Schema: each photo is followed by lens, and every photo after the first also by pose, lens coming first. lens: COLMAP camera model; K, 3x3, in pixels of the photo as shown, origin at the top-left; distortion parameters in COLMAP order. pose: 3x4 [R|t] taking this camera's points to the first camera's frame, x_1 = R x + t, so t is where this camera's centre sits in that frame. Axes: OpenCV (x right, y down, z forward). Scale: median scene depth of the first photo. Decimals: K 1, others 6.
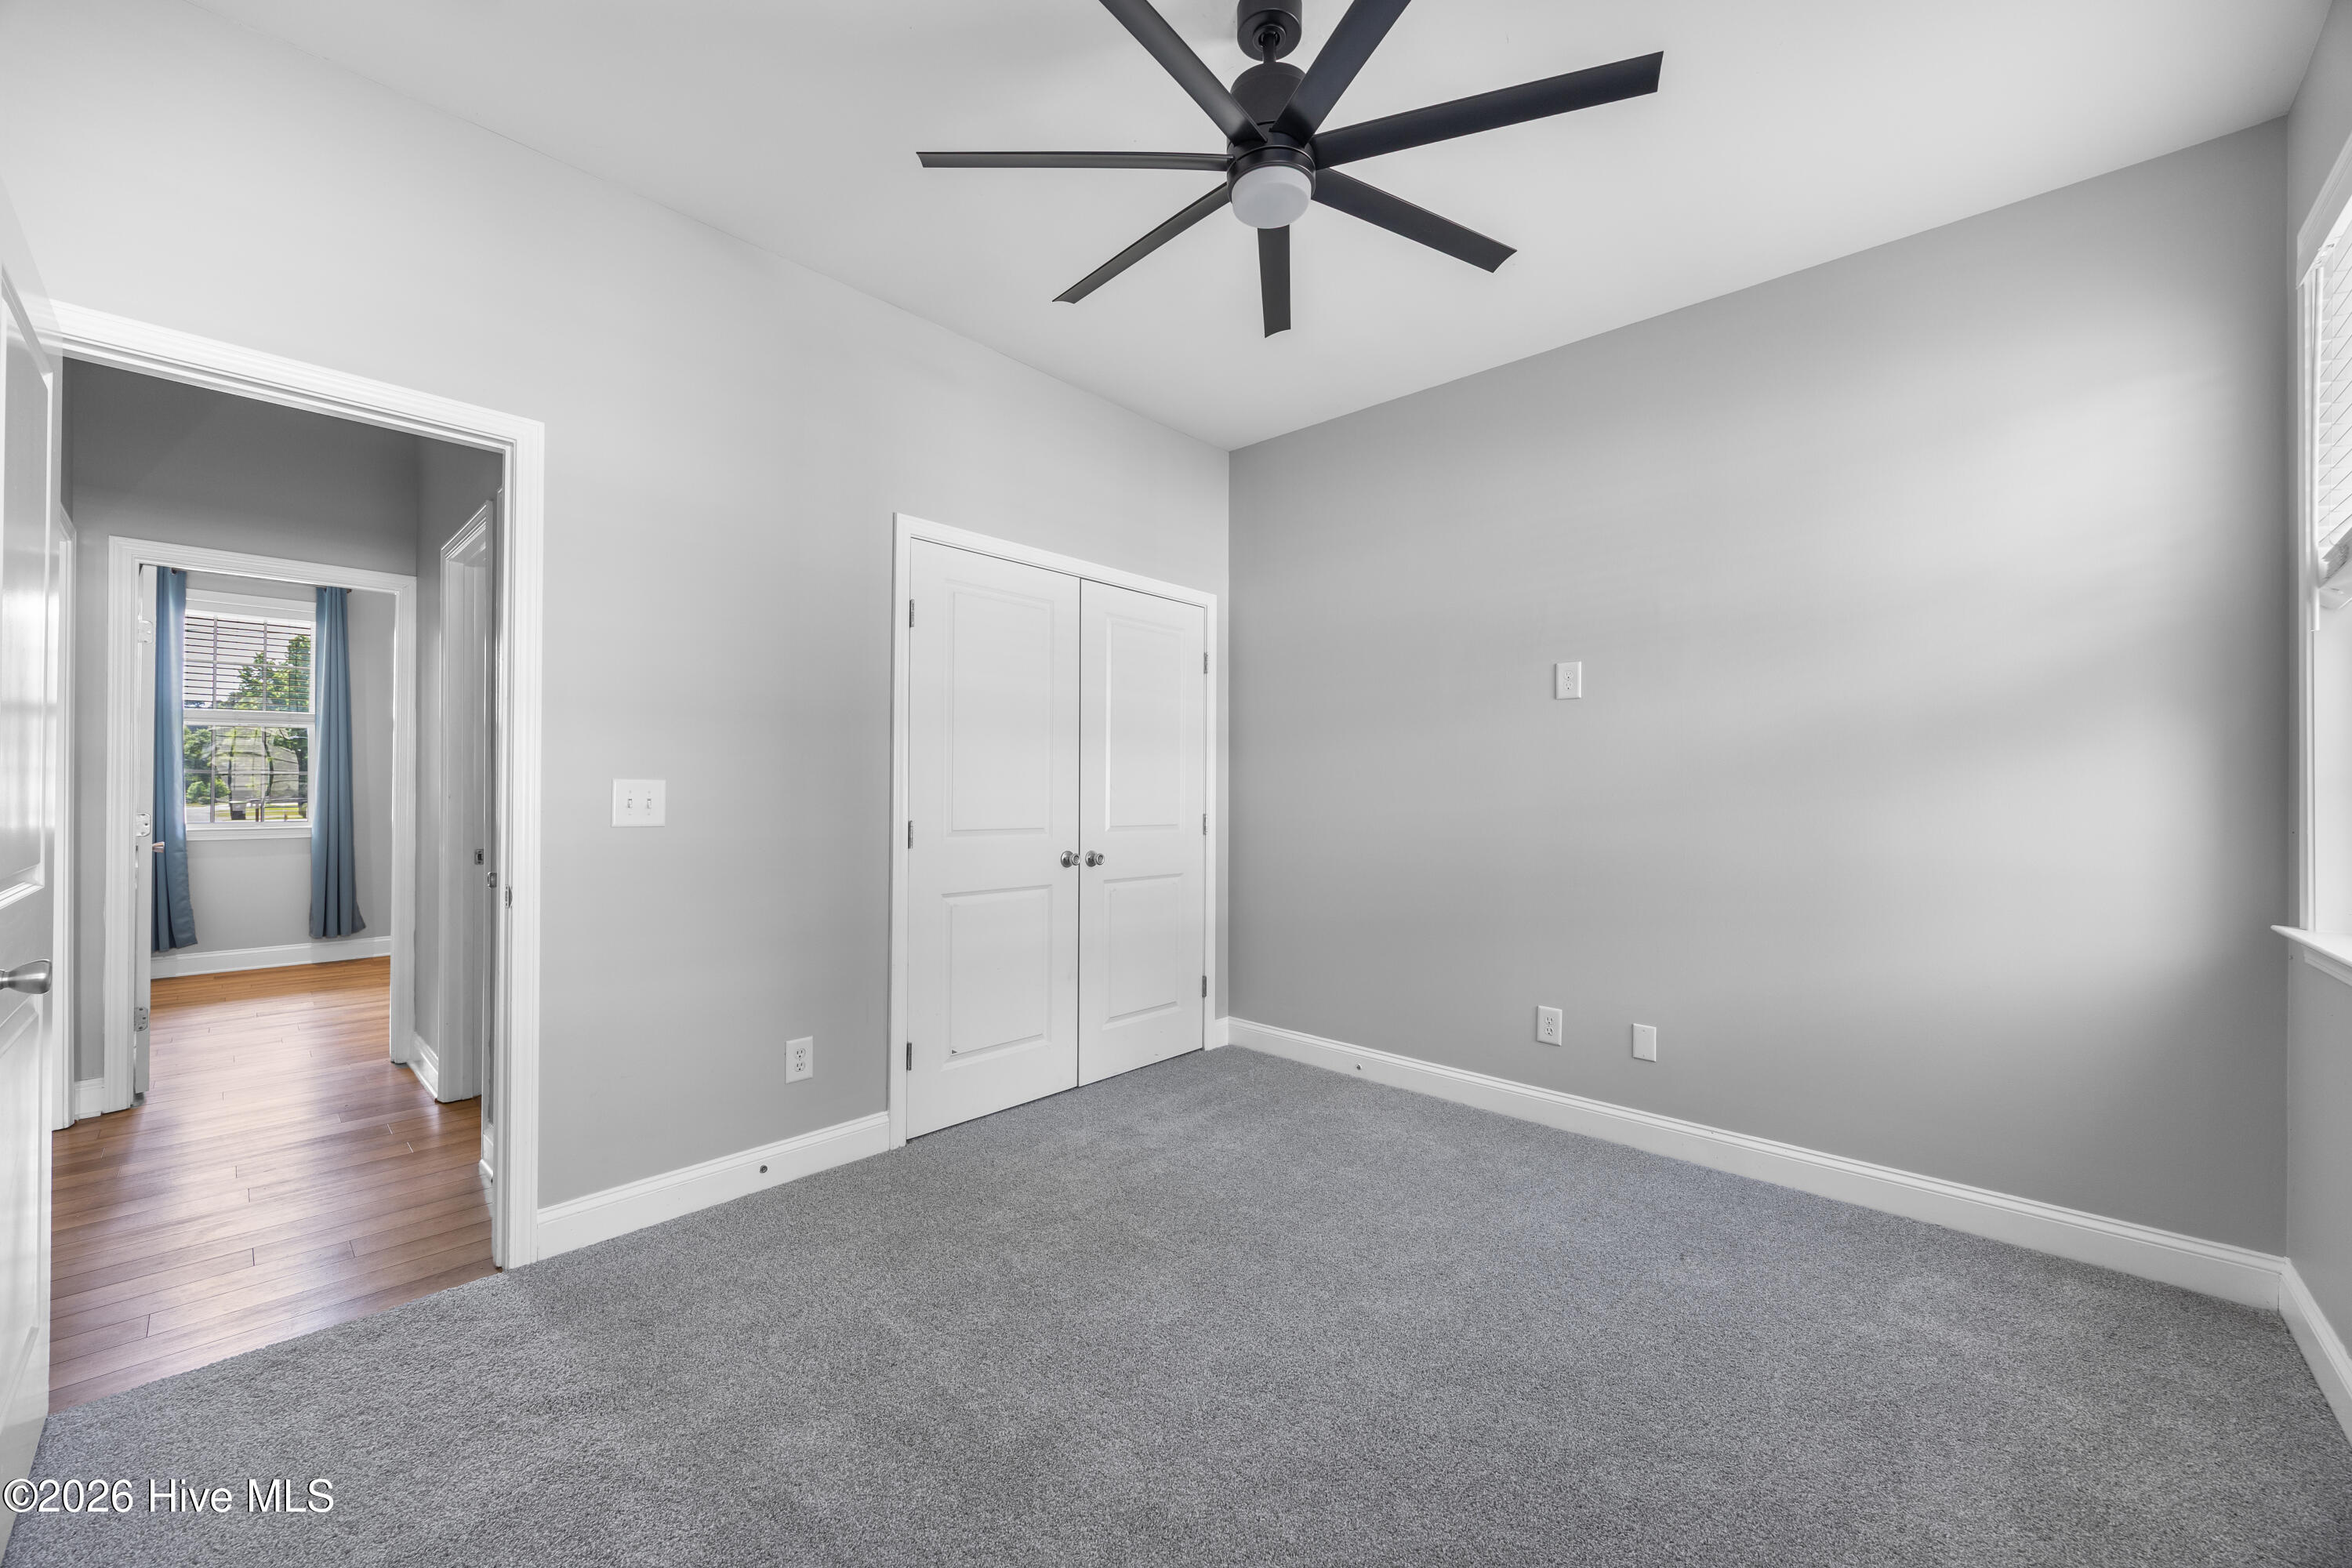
lens RADIAL K [[900.5, 0, 1167.2], [0, 900.5, 784.9], [0, 0, 1]] dist [-0.001343, 0.000492]
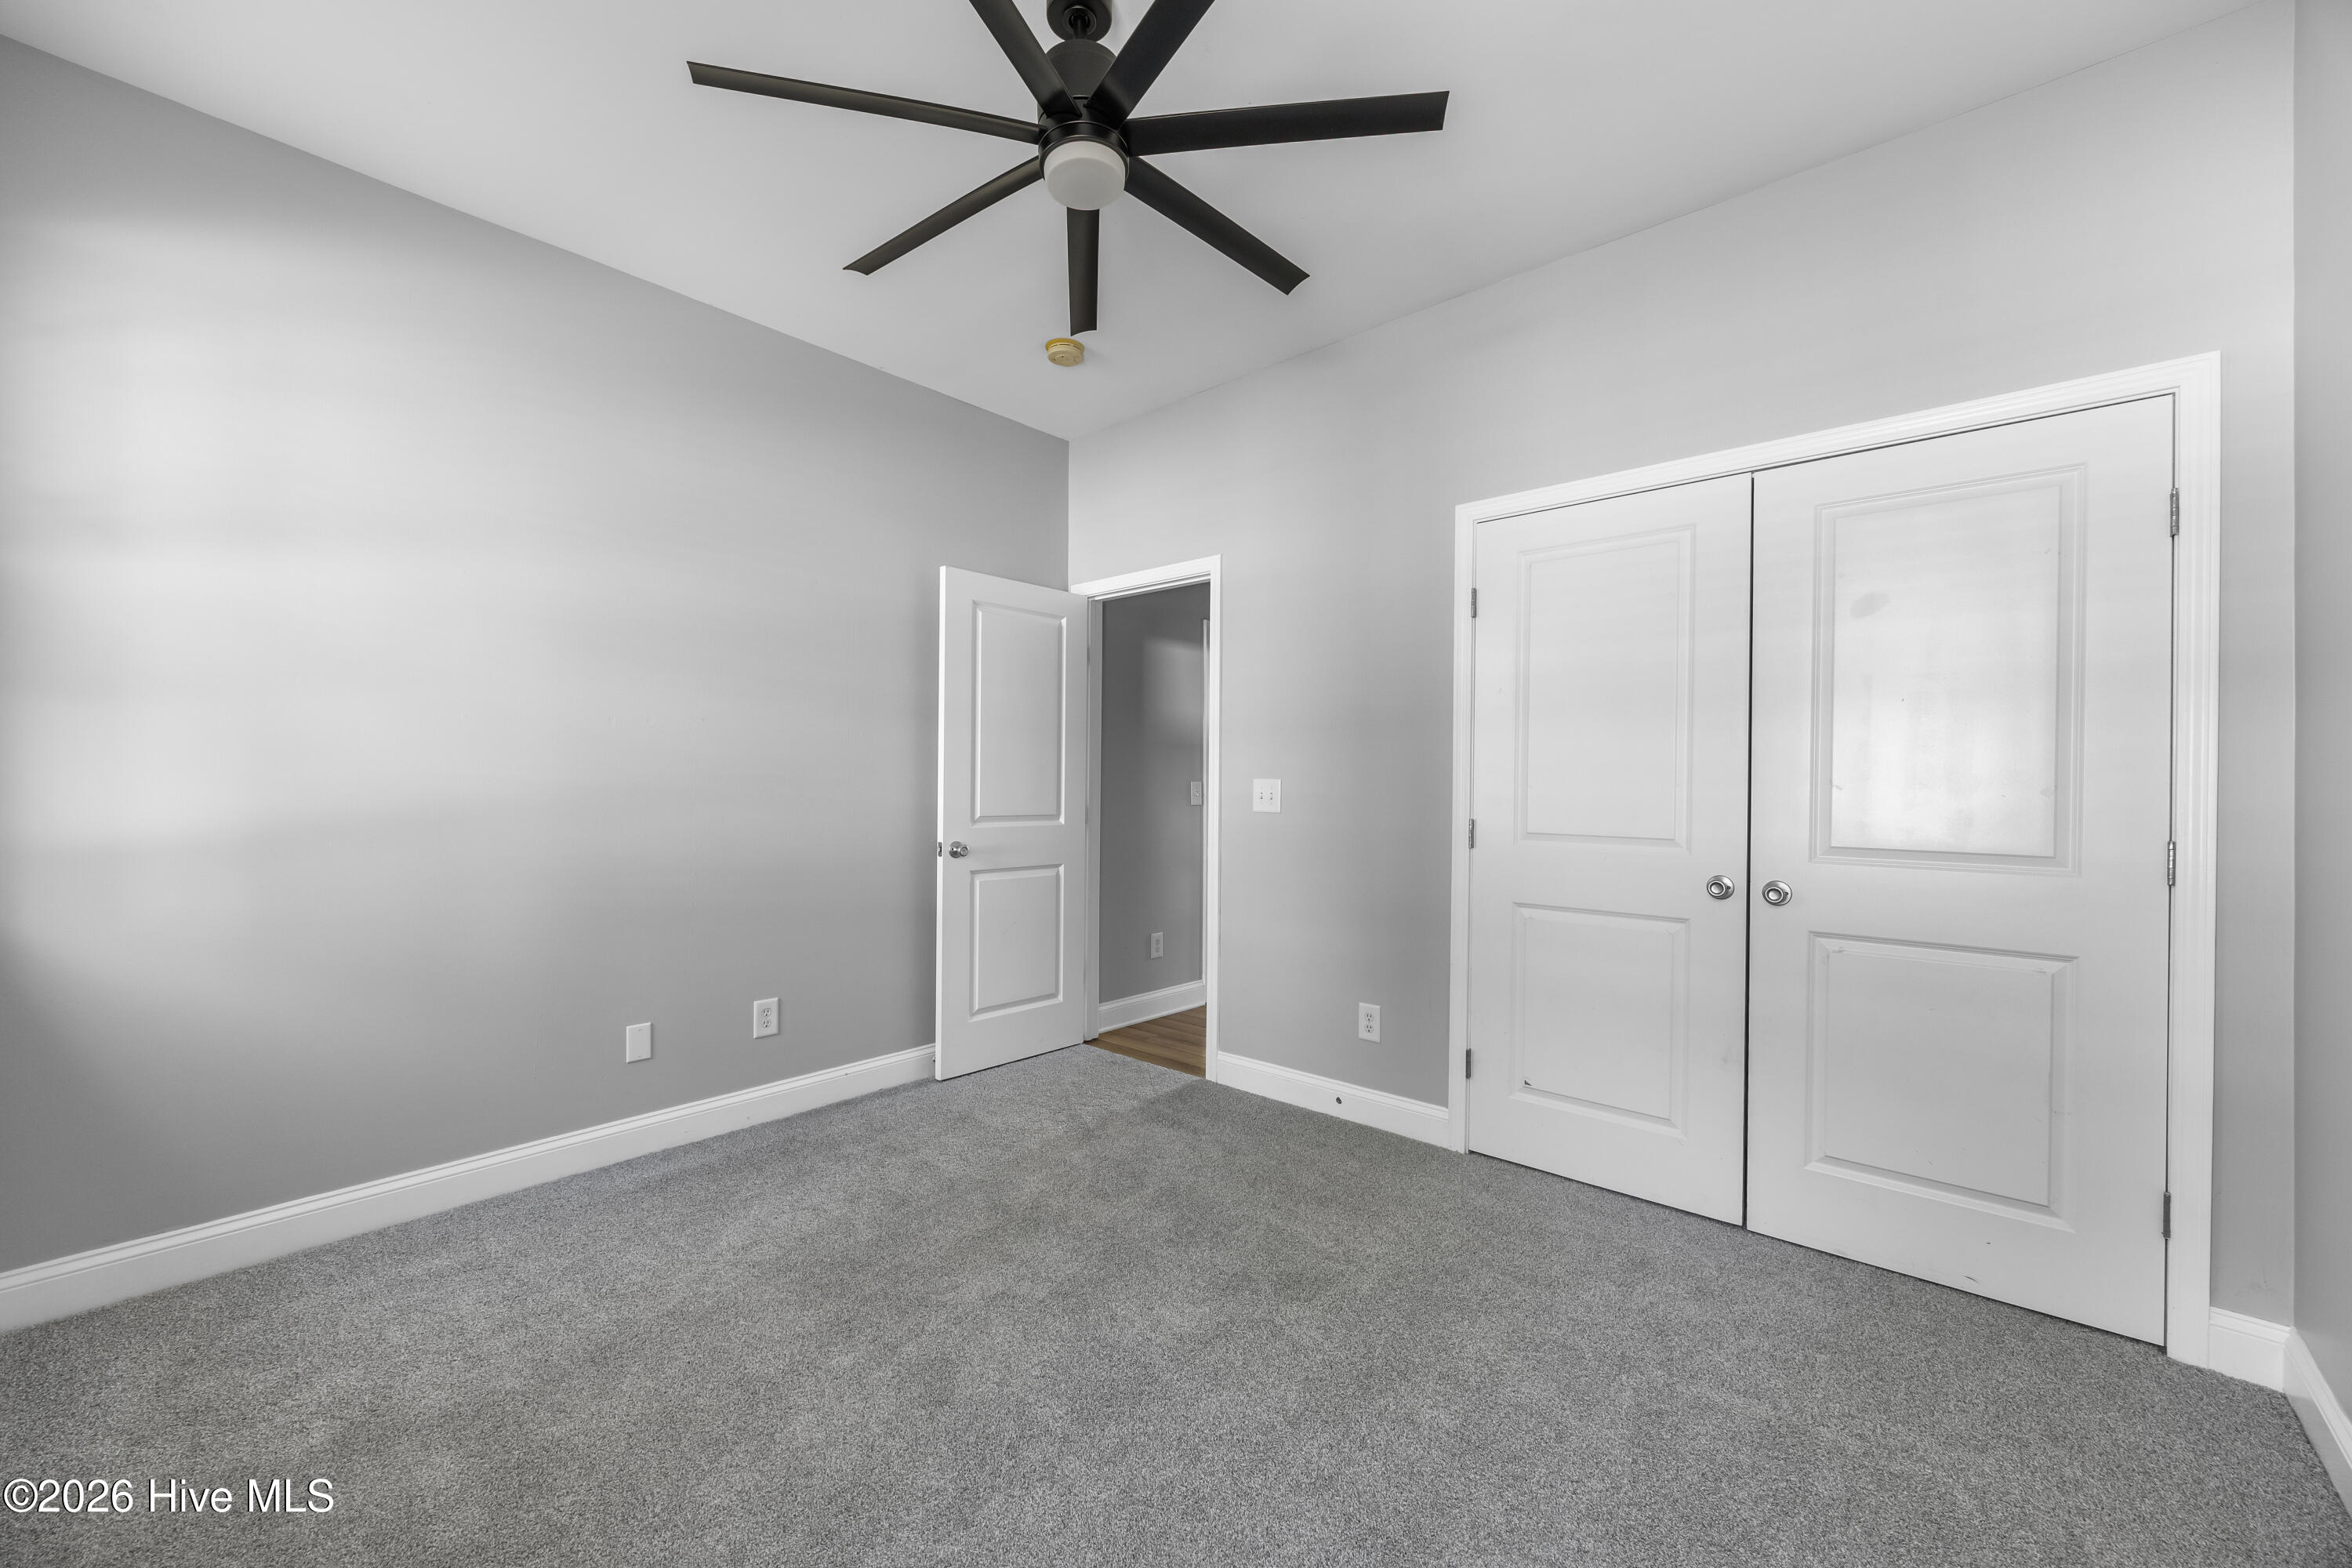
lens RADIAL K [[900.5, 0, 1167.2], [0, 900.5, 784.9], [0, 0, 1]] dist [-0.001343, 0.000492]
pose [[0.022260, 0.000803, -0.999752, 0.671694], [0.005654, 0.999984, 0.000930, 0.000004], [0.999736, -0.005673, 0.022255, 0.659713]]
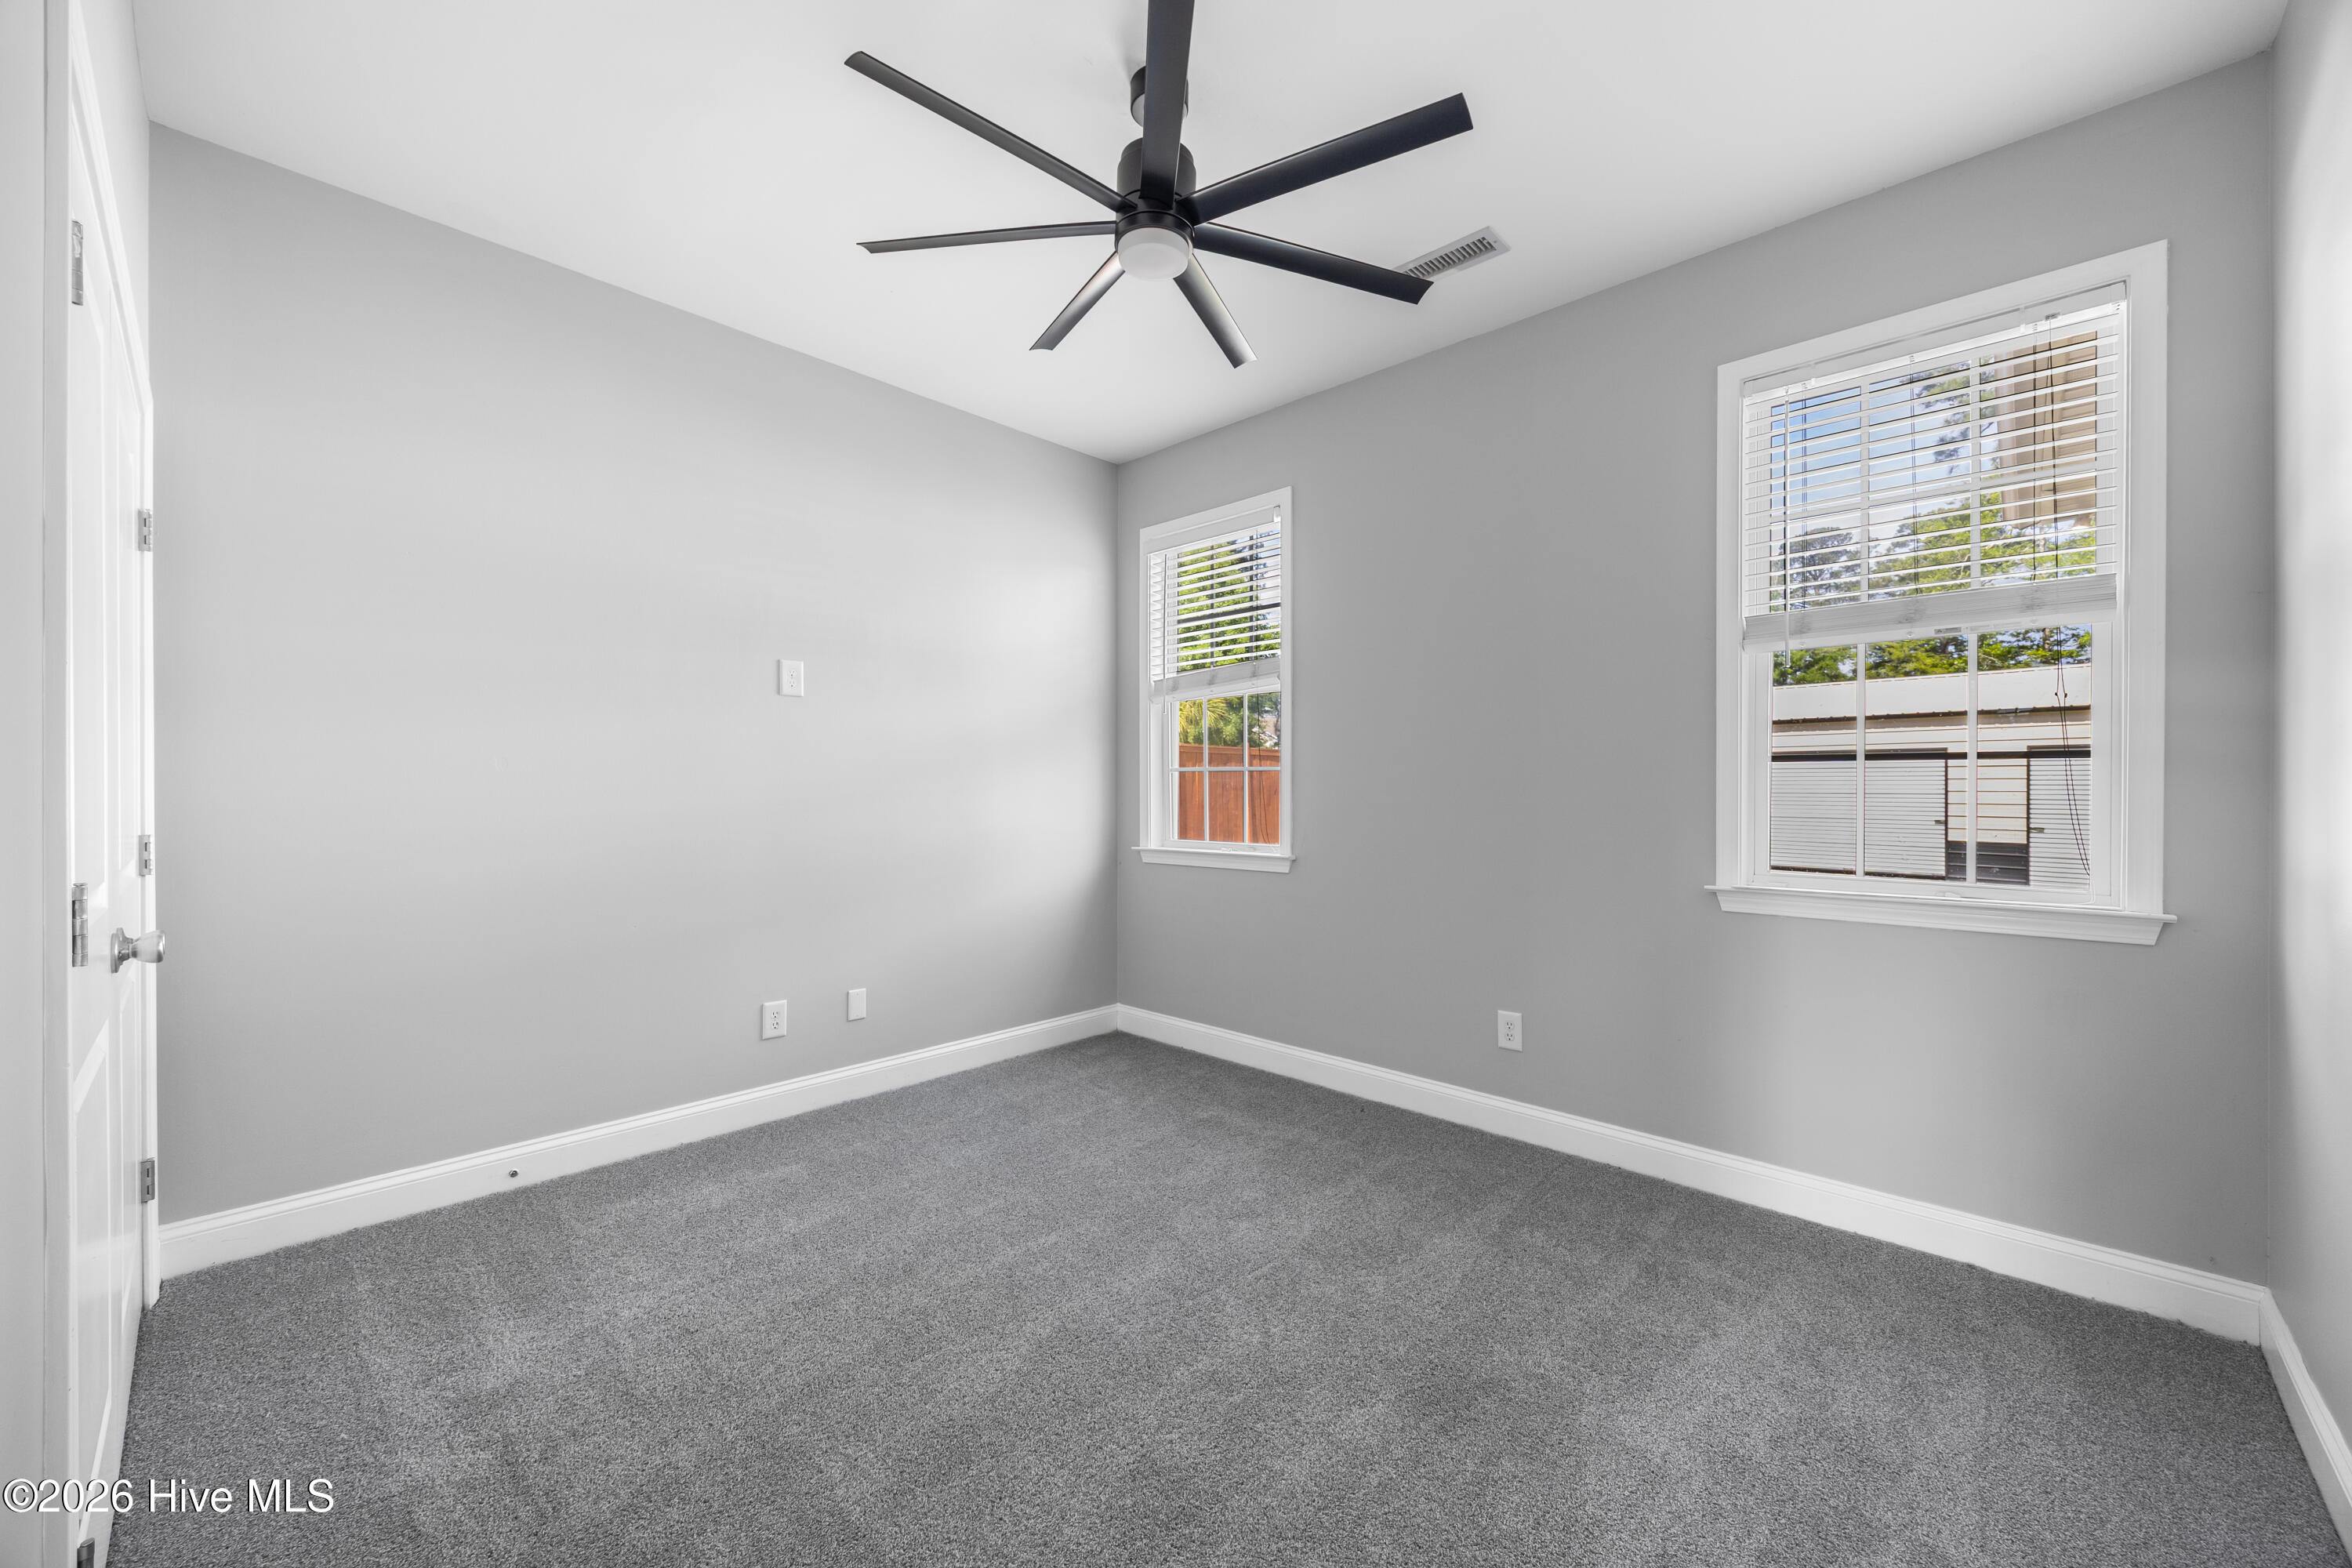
lens RADIAL K [[900.5, 0, 1167.2], [0, 900.5, 784.9], [0, 0, 1]] dist [-0.001343, 0.000492]
pose [[0.007329, -0.000876, 0.999973, -0.625021], [-0.007706, 0.999970, 0.000932, 0.002113], [-0.999943, -0.007712, 0.007322, 0.607221]]
